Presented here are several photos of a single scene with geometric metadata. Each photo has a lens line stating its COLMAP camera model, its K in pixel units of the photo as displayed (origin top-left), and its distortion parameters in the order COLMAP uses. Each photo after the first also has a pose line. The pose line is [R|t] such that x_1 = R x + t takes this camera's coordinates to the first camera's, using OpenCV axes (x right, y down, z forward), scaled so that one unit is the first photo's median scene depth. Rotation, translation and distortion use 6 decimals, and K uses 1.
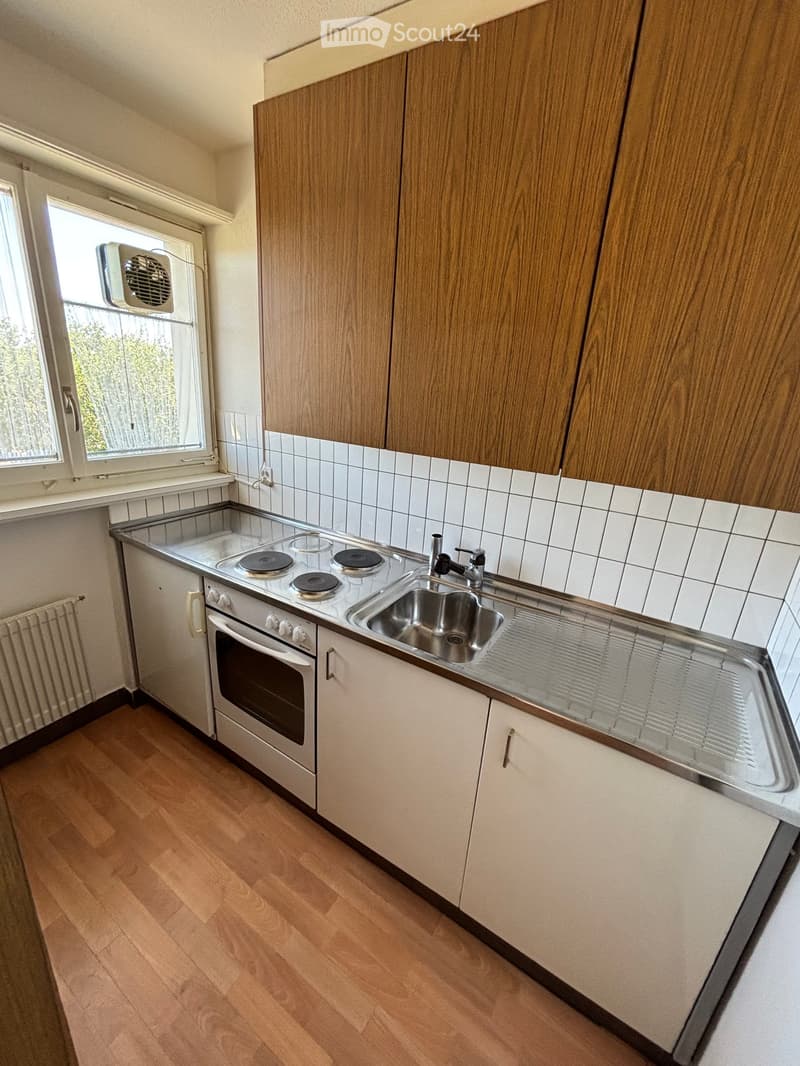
lens RADIAL K [[439.5, 0, 401.9], [0, 439.5, 525.4], [0, 0, 1]] dist [-0.001228, -0.000056]
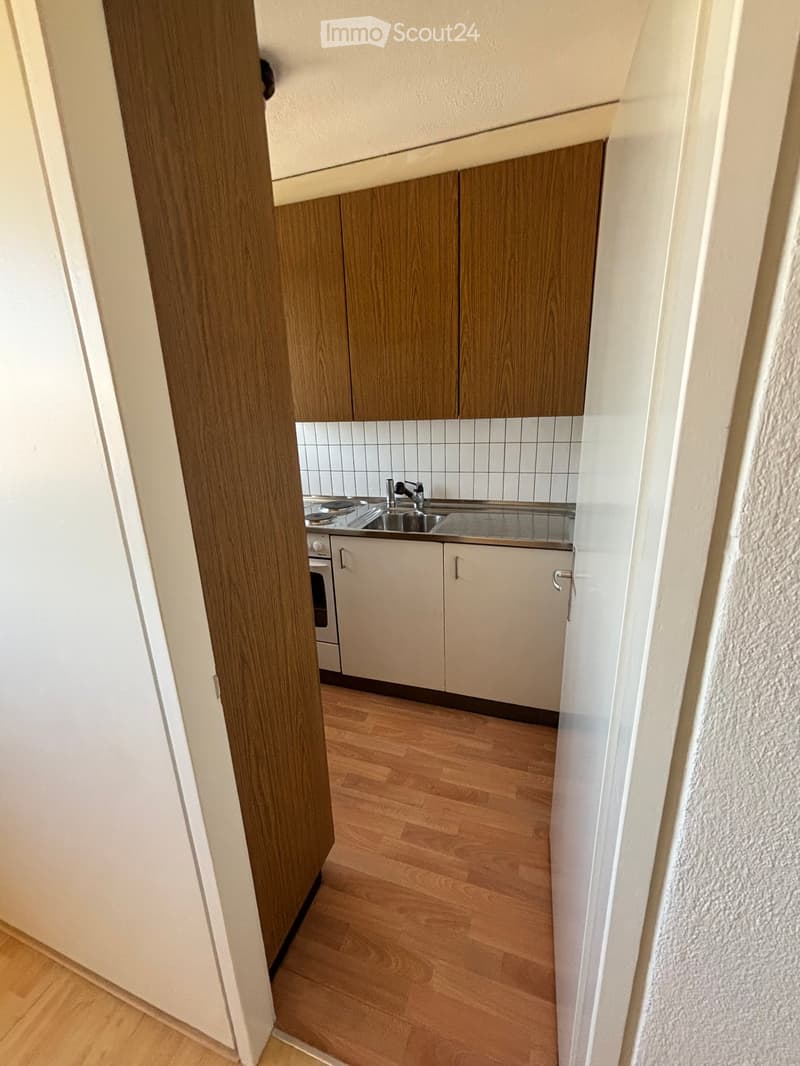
lens RADIAL K [[431.4, 0, 399.1], [0, 431.4, 530.9], [0, 0, 1]] dist [0.000408, -0.000267]
pose [[0.969492, -0.159094, 0.186481, -0.239184], [0.164694, 0.986233, -0.014829, 0.274708], [-0.181554, 0.045088, 0.982347, -0.571833]]
